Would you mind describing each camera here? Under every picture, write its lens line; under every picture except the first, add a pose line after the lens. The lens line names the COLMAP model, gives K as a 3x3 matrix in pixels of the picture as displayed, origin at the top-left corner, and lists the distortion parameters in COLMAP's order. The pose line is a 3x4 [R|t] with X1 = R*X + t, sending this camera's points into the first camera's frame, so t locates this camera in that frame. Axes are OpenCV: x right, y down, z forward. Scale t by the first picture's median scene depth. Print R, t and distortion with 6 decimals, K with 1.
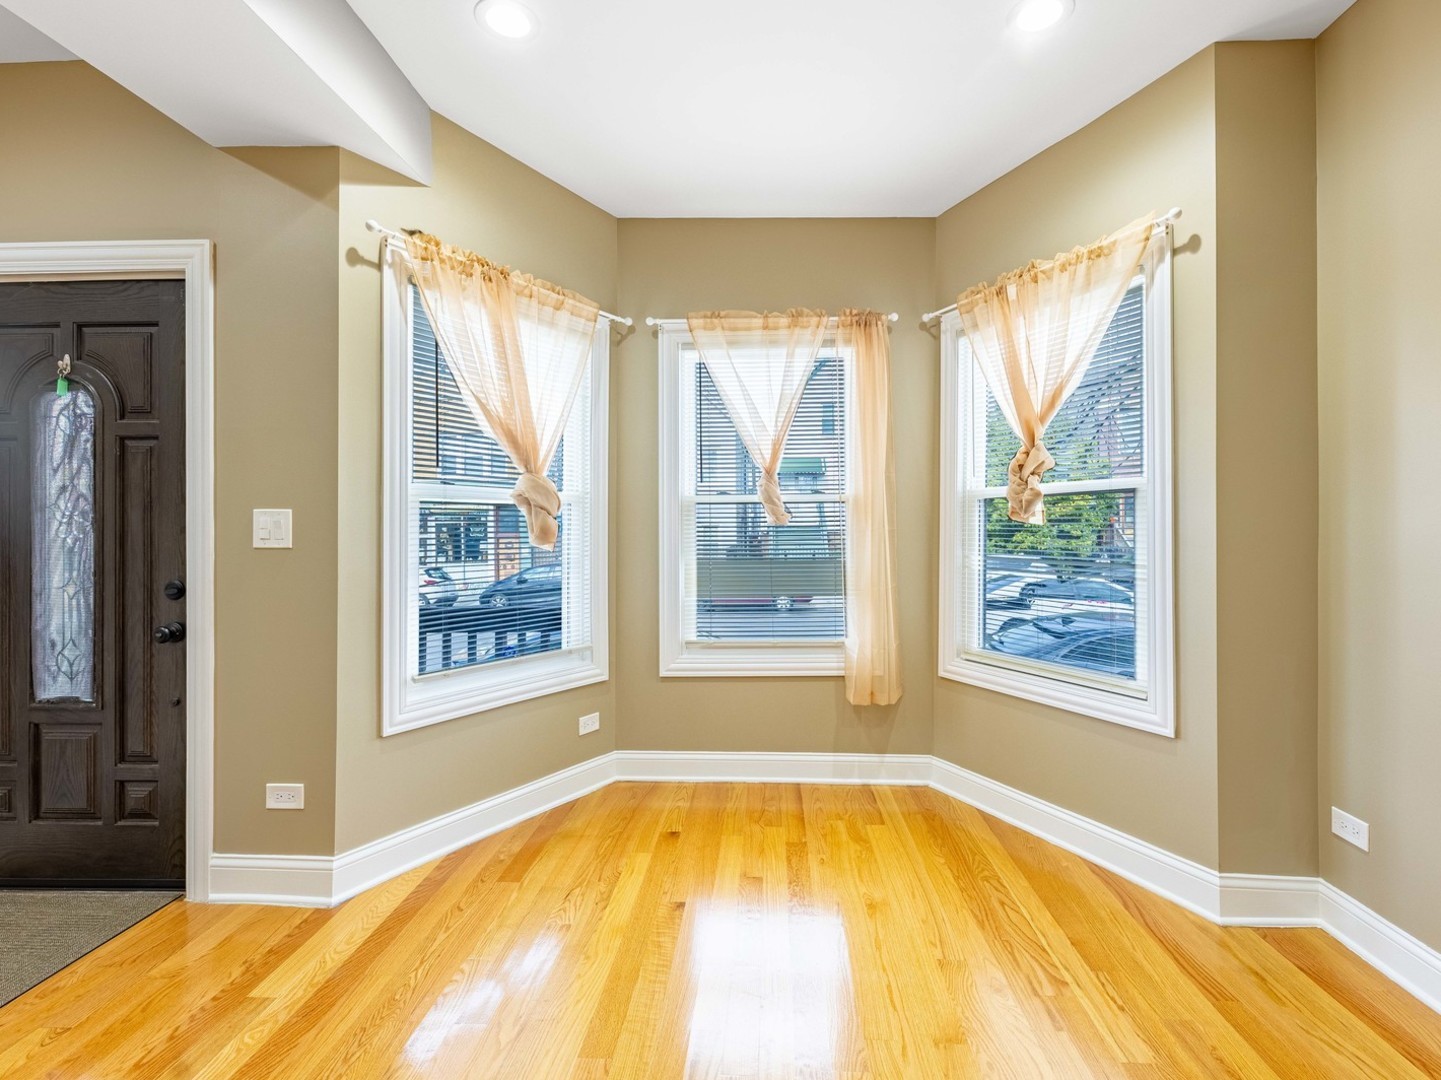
lens RADIAL K [[683.7, 0, 725.1], [0, 683.7, 515.2], [0, 0, 1]] dist [0.004381, 0.000256]
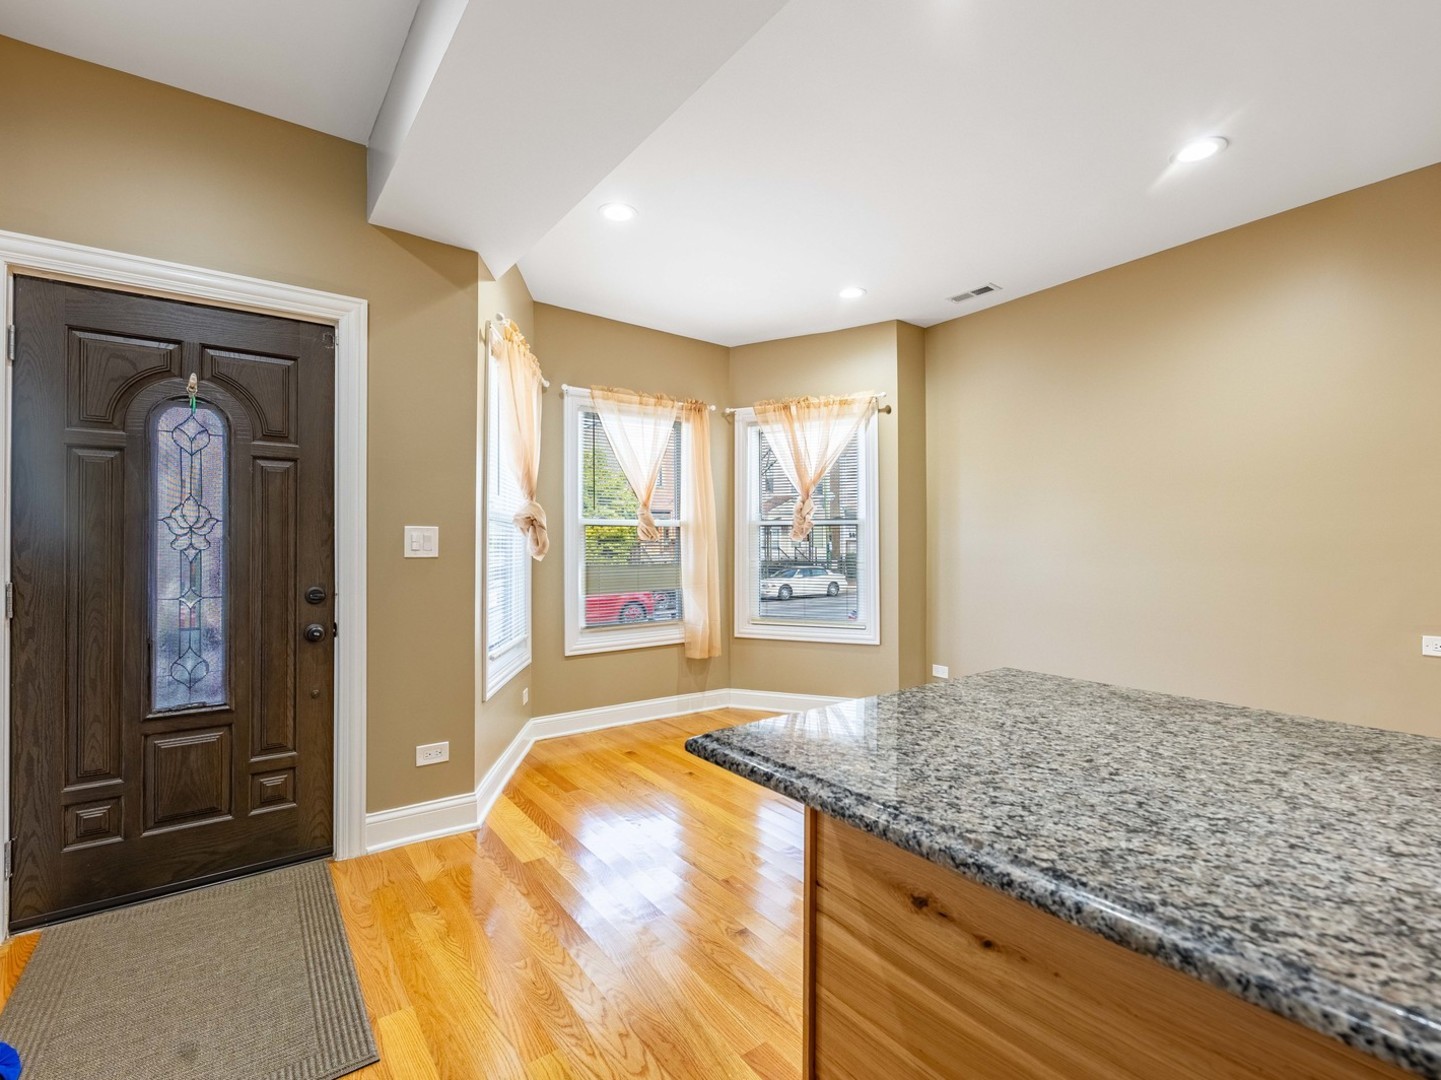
lens RADIAL K [[683.7, 0, 725.1], [0, 683.7, 515.2], [0, 0, 1]] dist [0.004381, 0.000256]
pose [[0.778210, 0.028696, 0.627348, -0.865255], [-0.011679, 0.999444, -0.031230, 0.003307], [-0.627896, 0.016977, 0.778112, -0.275688]]
